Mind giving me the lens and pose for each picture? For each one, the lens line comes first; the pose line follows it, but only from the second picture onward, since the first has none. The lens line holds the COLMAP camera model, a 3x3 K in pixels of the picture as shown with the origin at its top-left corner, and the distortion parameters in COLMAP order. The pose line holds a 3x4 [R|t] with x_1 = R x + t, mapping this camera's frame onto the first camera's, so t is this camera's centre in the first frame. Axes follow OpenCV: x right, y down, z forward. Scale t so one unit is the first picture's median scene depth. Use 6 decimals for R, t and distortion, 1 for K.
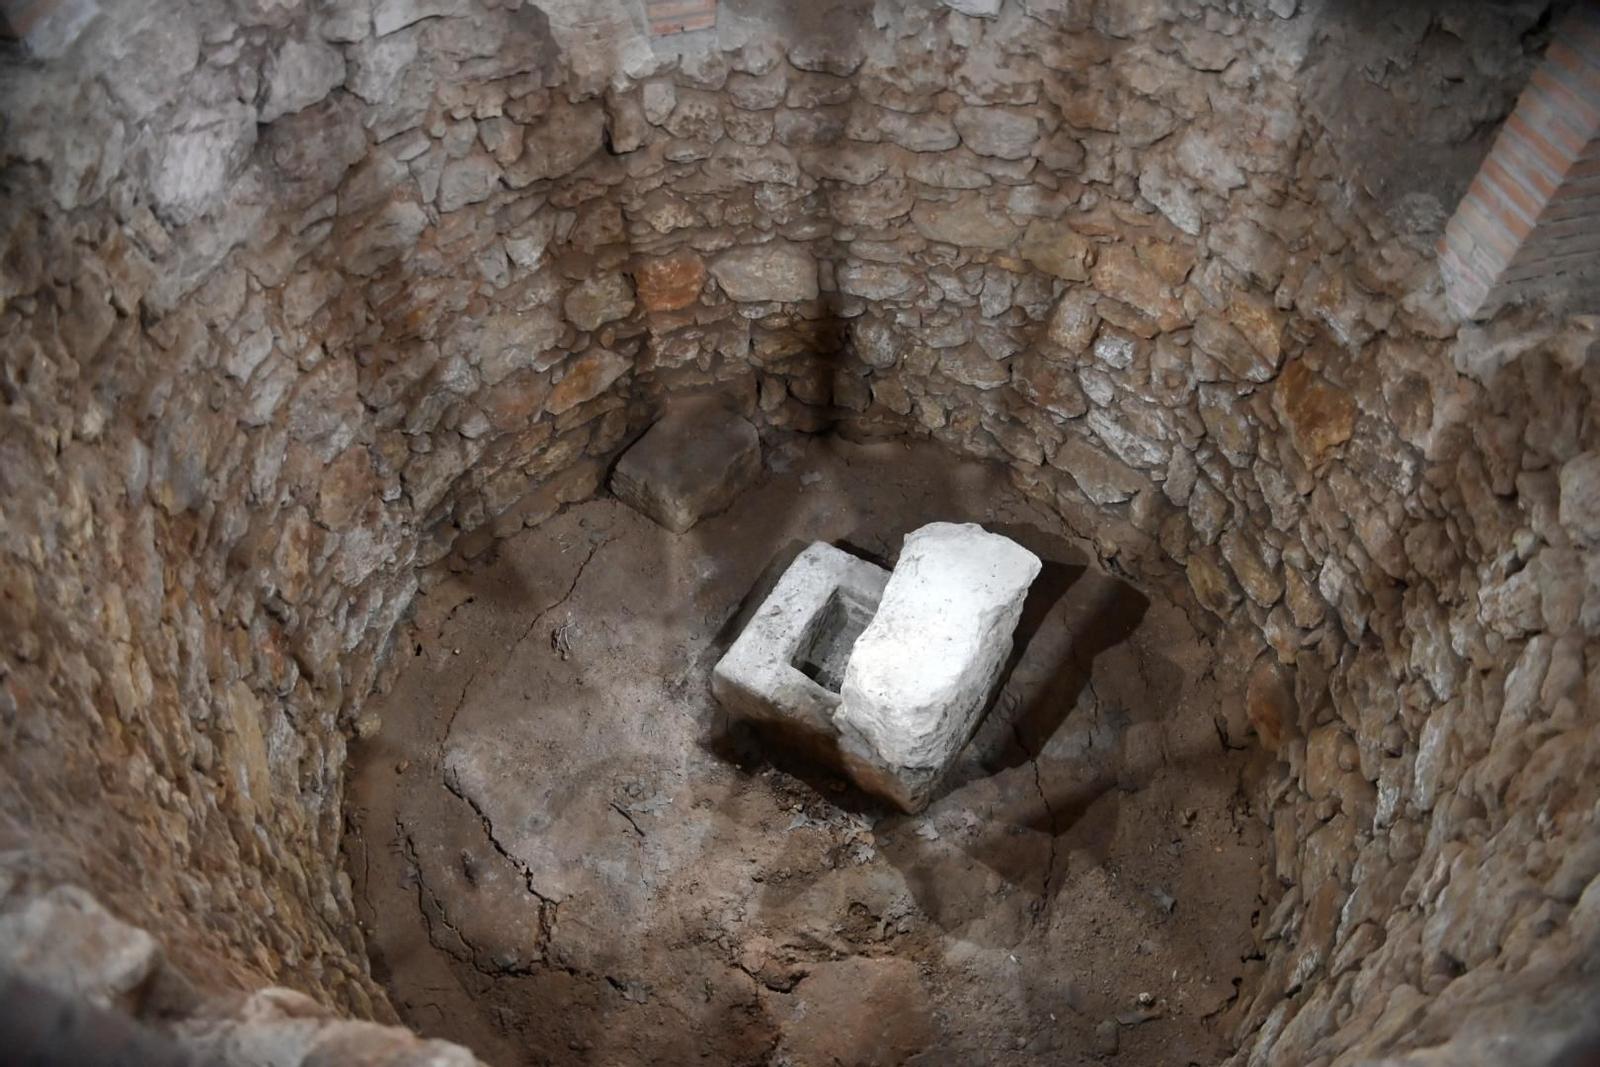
lens RADIAL K [[1114.3, 0, 805.0], [0, 1114.3, 542.9], [0, 0, 1]] dist [-0.115513, 0.096830]
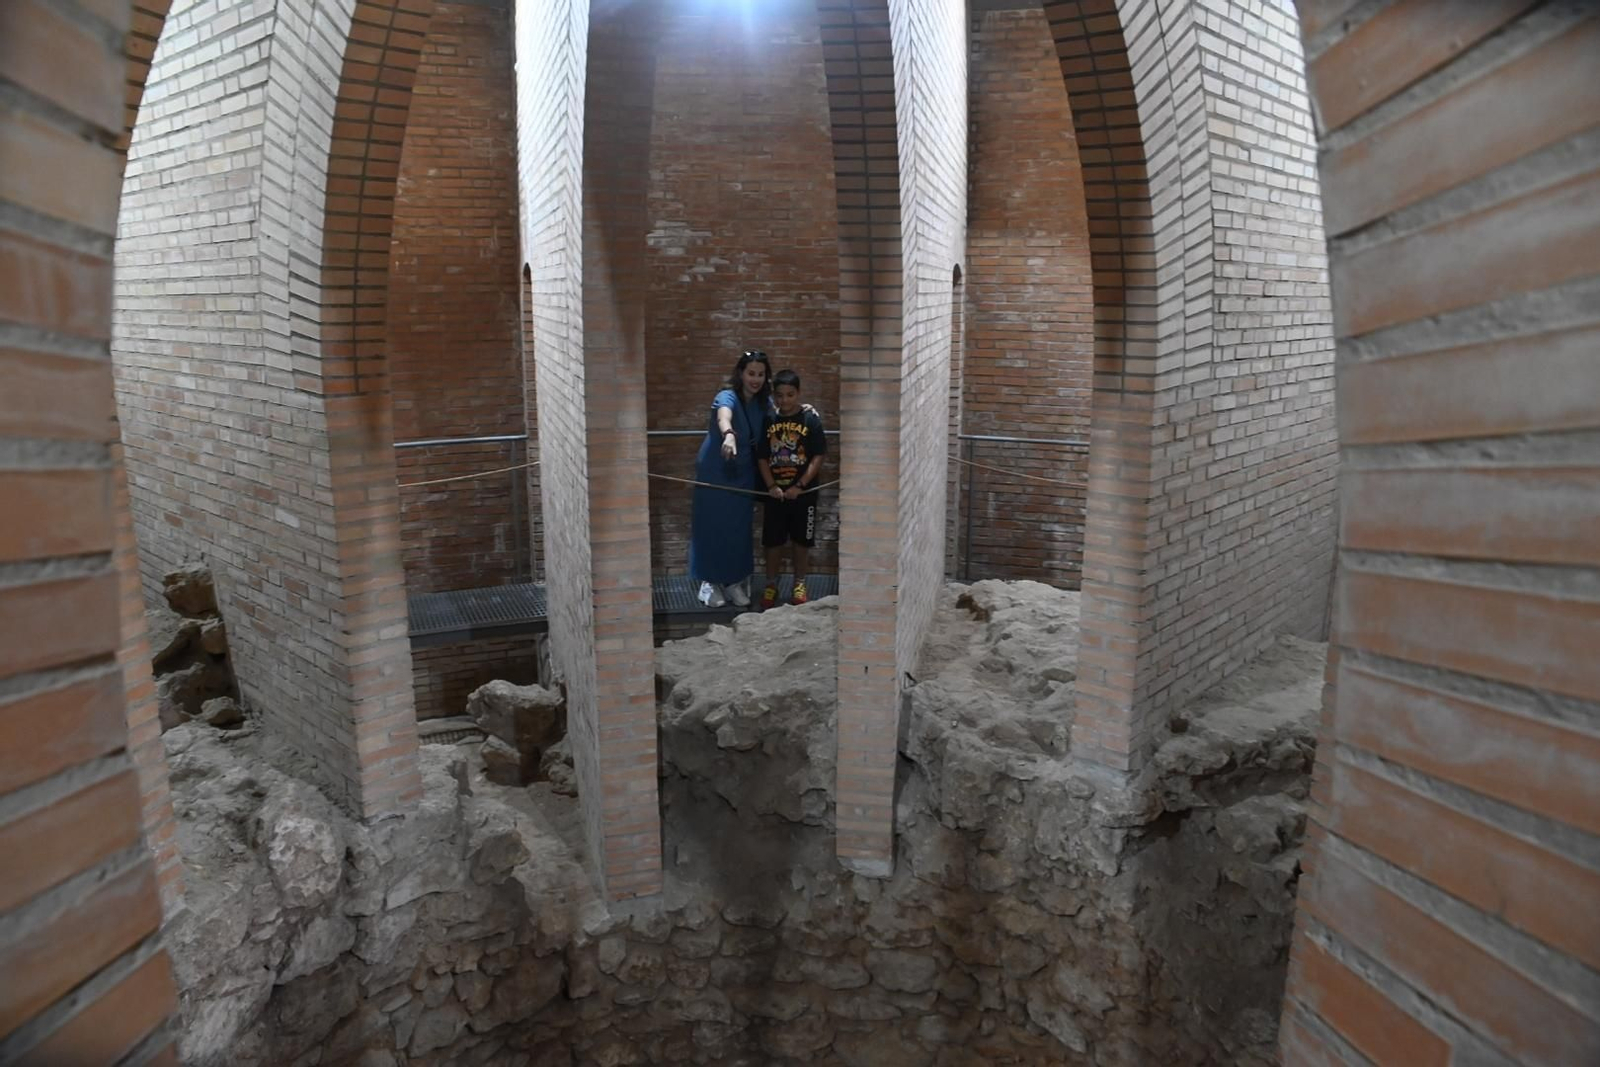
lens RADIAL K [[1114.3, 0, 800.1], [0, 1114.3, 526.3], [0, 0, 1]] dist [-0.115513, 0.096830]
pose [[0.997892, -0.010577, 0.064033, -0.002694], [0.049717, 0.758774, -0.649454, 0.020090], [-0.041717, 0.651269, 0.757700, -0.196464]]
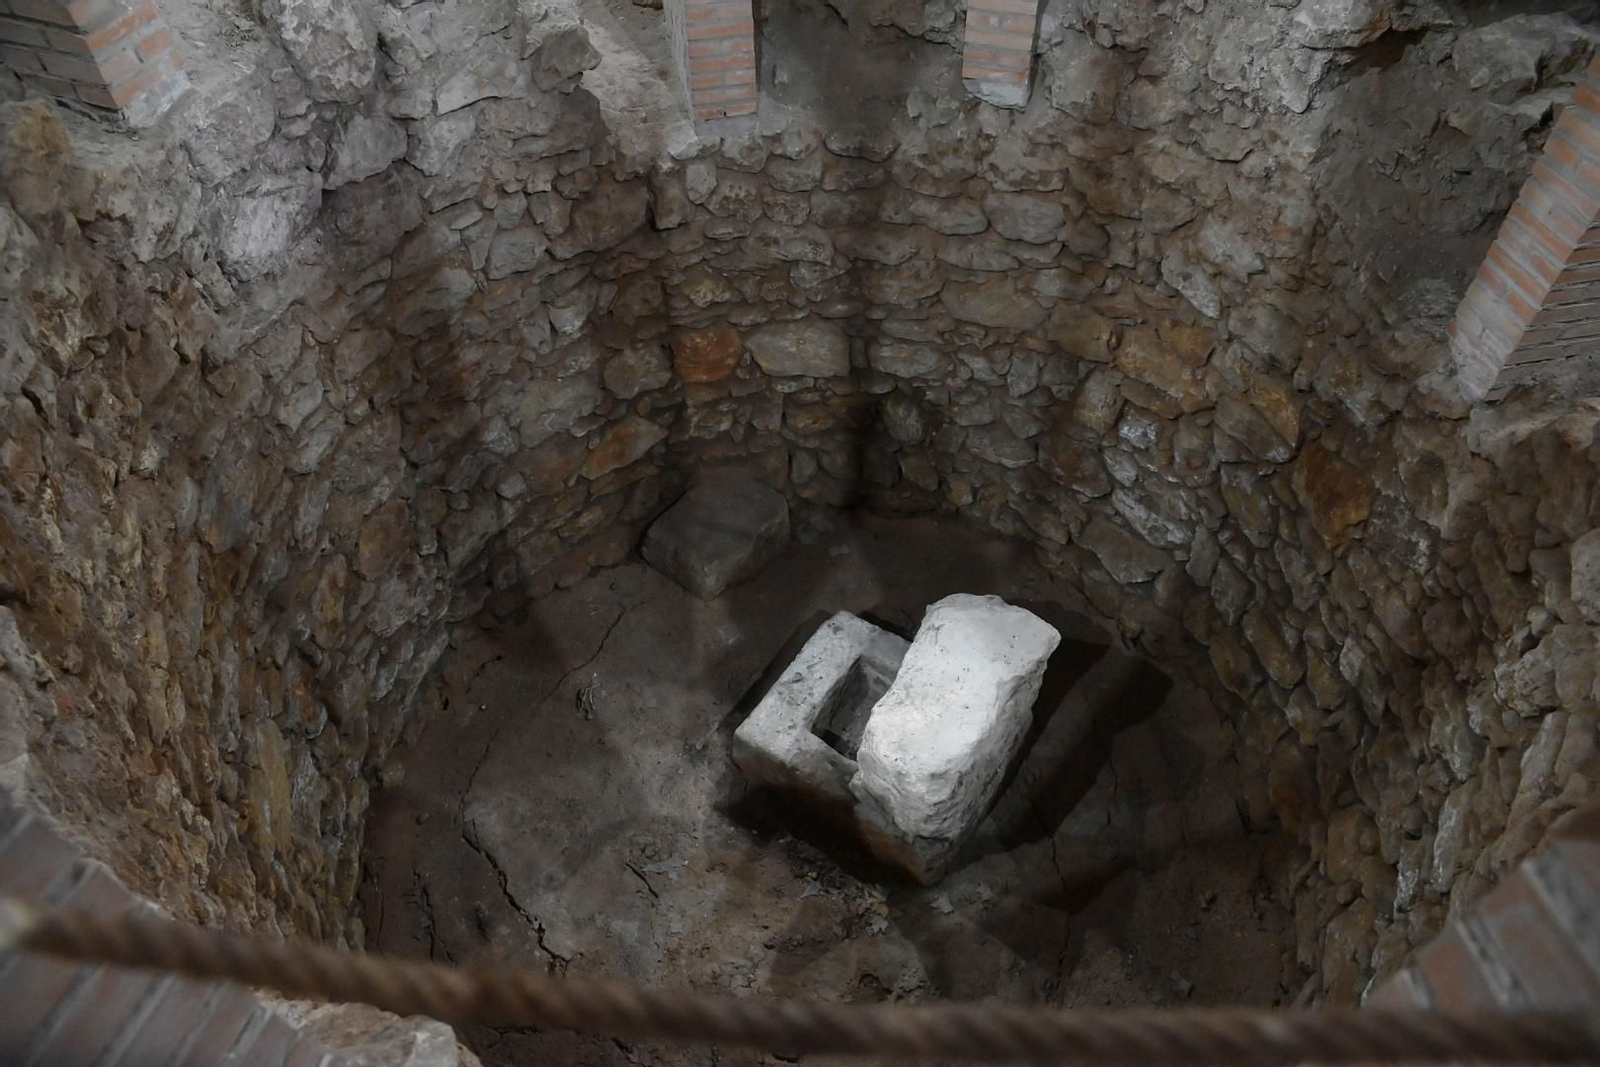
lens RADIAL K [[1114.3, 0, 804.2], [0, 1114.3, 535.0], [0, 0, 1]] dist [-0.115513, 0.096830]
pose [[0.998874, 0.030399, -0.036414, 0.014787], [-0.033436, 0.995742, -0.085907, 0.022008], [0.033648, 0.087028, 0.995637, -0.018981]]
